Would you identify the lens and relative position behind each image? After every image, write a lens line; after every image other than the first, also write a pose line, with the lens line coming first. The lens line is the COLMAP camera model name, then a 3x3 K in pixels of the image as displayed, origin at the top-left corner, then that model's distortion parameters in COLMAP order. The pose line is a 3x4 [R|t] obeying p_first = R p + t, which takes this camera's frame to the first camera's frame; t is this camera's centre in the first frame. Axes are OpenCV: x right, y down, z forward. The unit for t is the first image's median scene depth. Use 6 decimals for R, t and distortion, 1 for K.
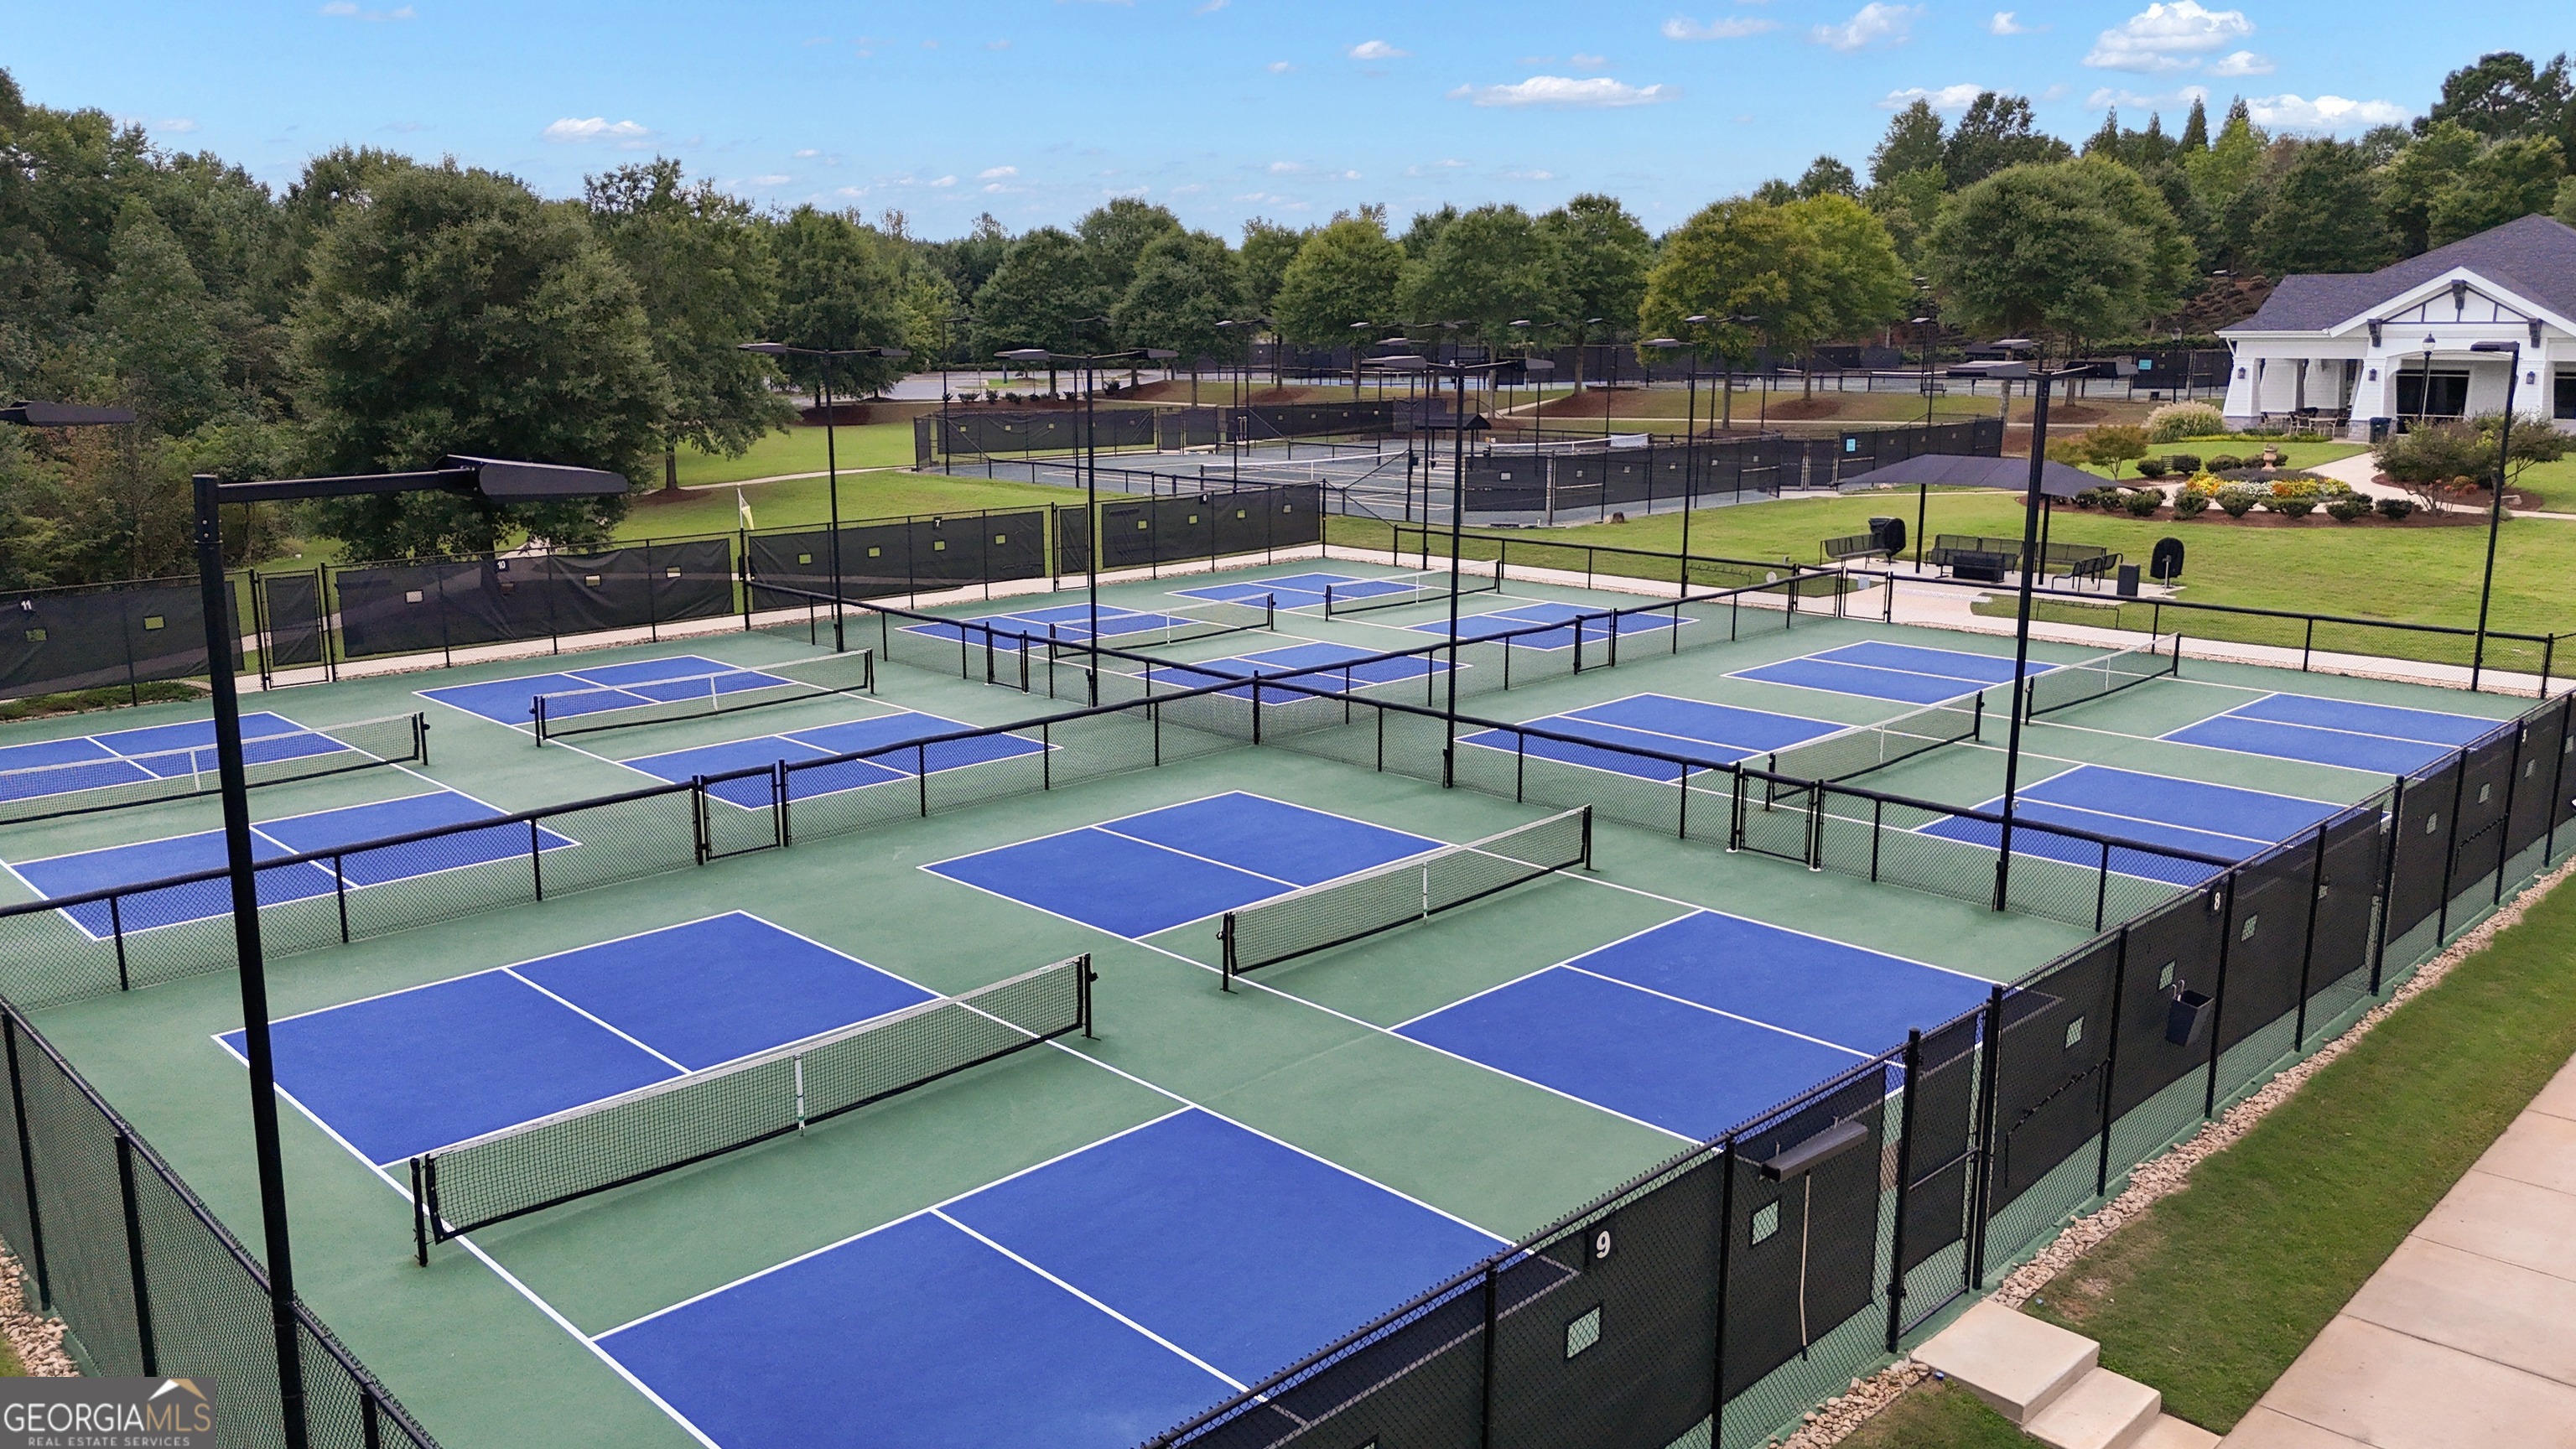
lens RADIAL K [[1905.7, 0, 1281.6], [0, 1905.7, 717.8], [0, 0, 1]] dist [0.014877, -0.019081]
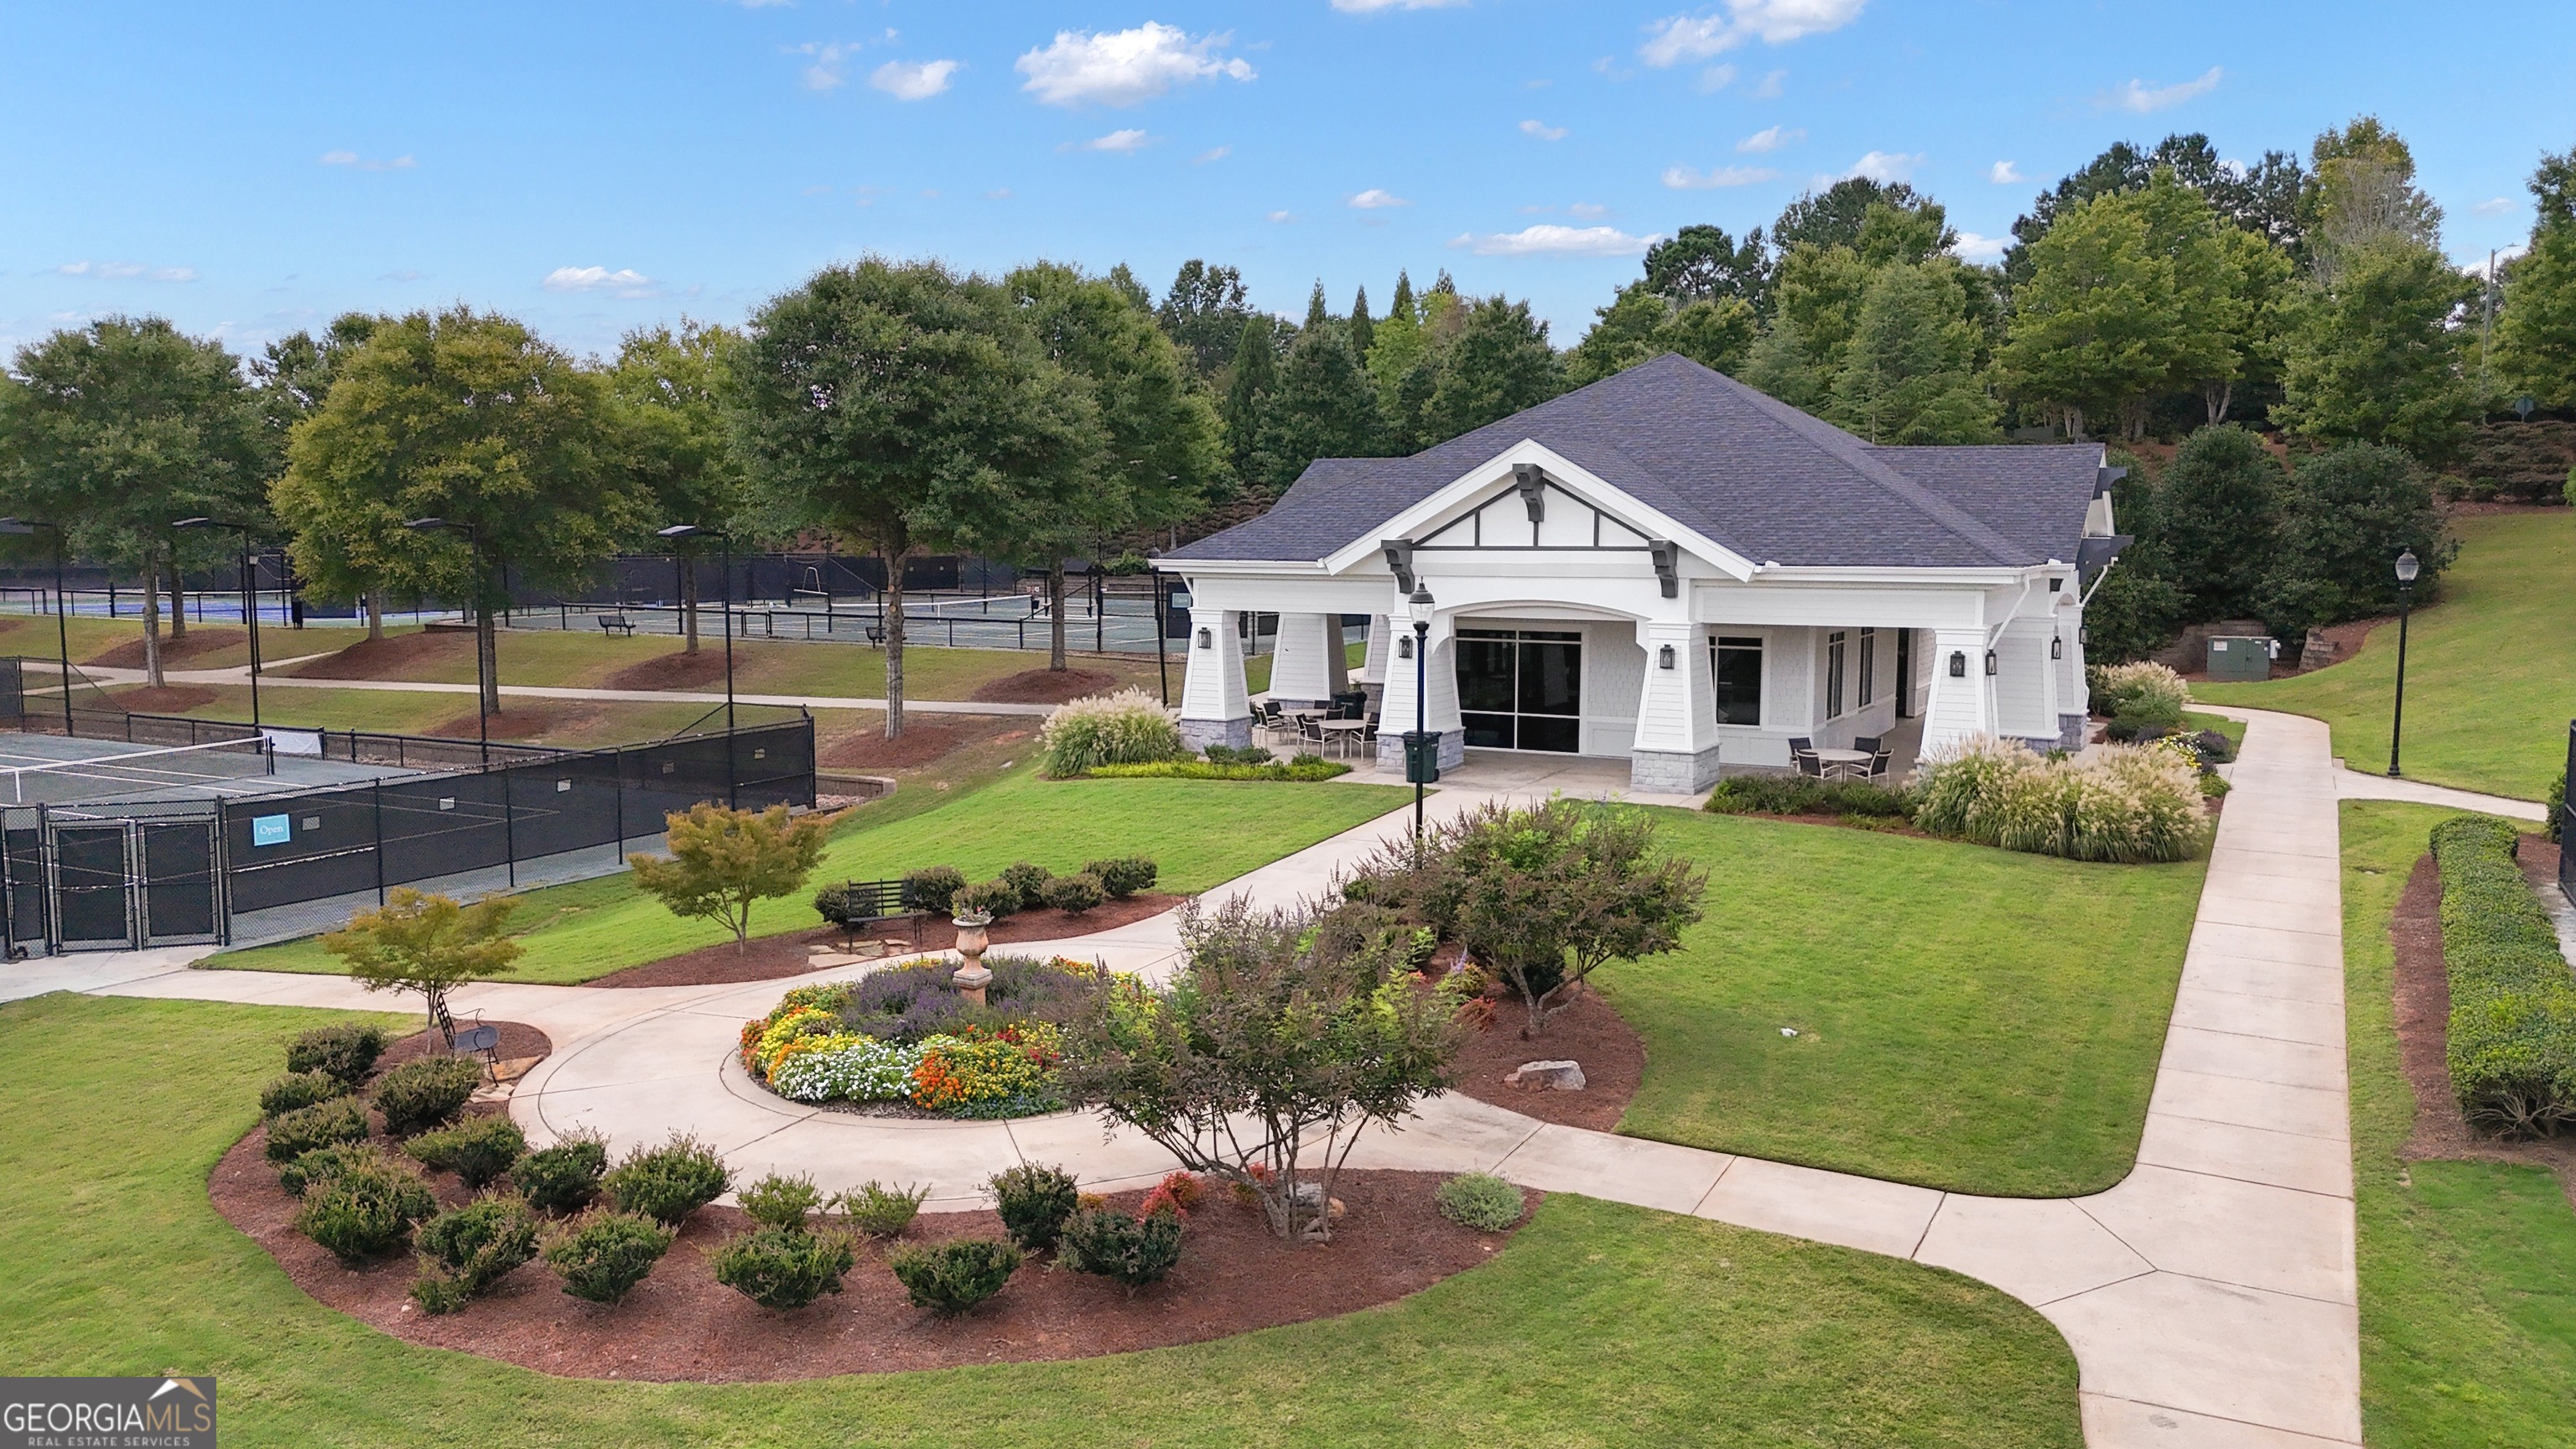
lens RADIAL K [[1905.7, 0, 1289.5], [0, 1905.7, 727.1], [0, 0, 1]] dist [0.014877, -0.019081]
pose [[0.950035, -0.026164, 0.311044, 0.299929], [0.054916, 0.994948, -0.084040, -0.091674], [-0.307274, 0.096922, 0.946673, 0.414915]]
